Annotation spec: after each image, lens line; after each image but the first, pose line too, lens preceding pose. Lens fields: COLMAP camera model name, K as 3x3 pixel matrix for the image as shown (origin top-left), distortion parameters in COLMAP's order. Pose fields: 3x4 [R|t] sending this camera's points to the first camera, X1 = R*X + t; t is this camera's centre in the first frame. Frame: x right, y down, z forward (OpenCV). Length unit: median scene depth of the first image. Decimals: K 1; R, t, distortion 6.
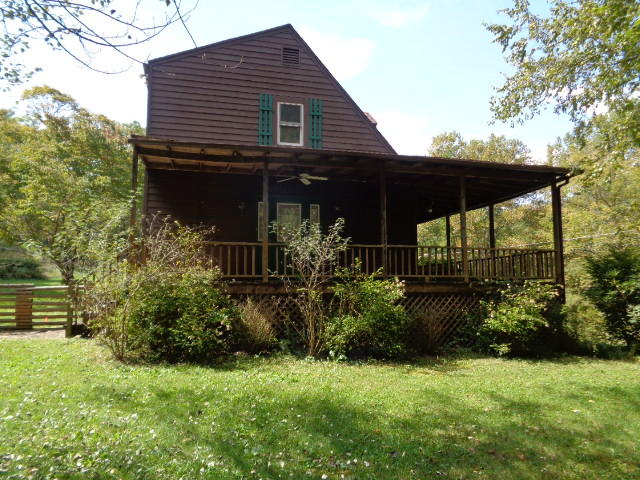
lens RADIAL K [[476.8, 0, 319.3], [0, 476.8, 235.6], [0, 0, 1]] dist [-0.012433, -0.003622]
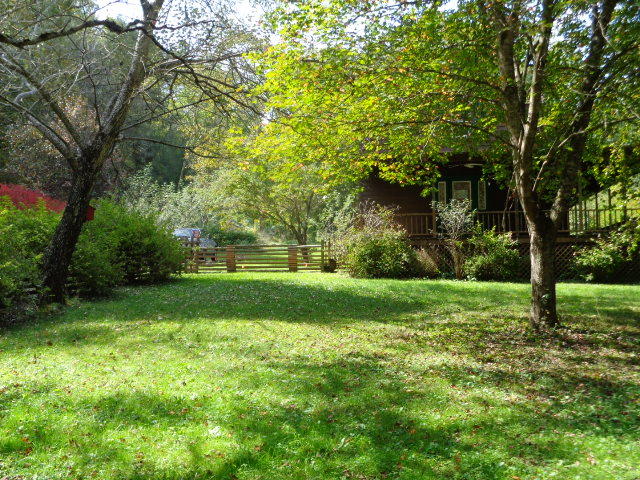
lens RADIAL K [[789.2, 0, 320.0], [0, 789.2, 239.4], [0, 0, 1]] dist [-0.004840, 0.000000]
pose [[0.920788, -0.027375, -0.389101, 0.638114], [0.052016, 0.997242, 0.052933, -0.064985], [0.386579, -0.068980, 0.919673, -1.792384]]
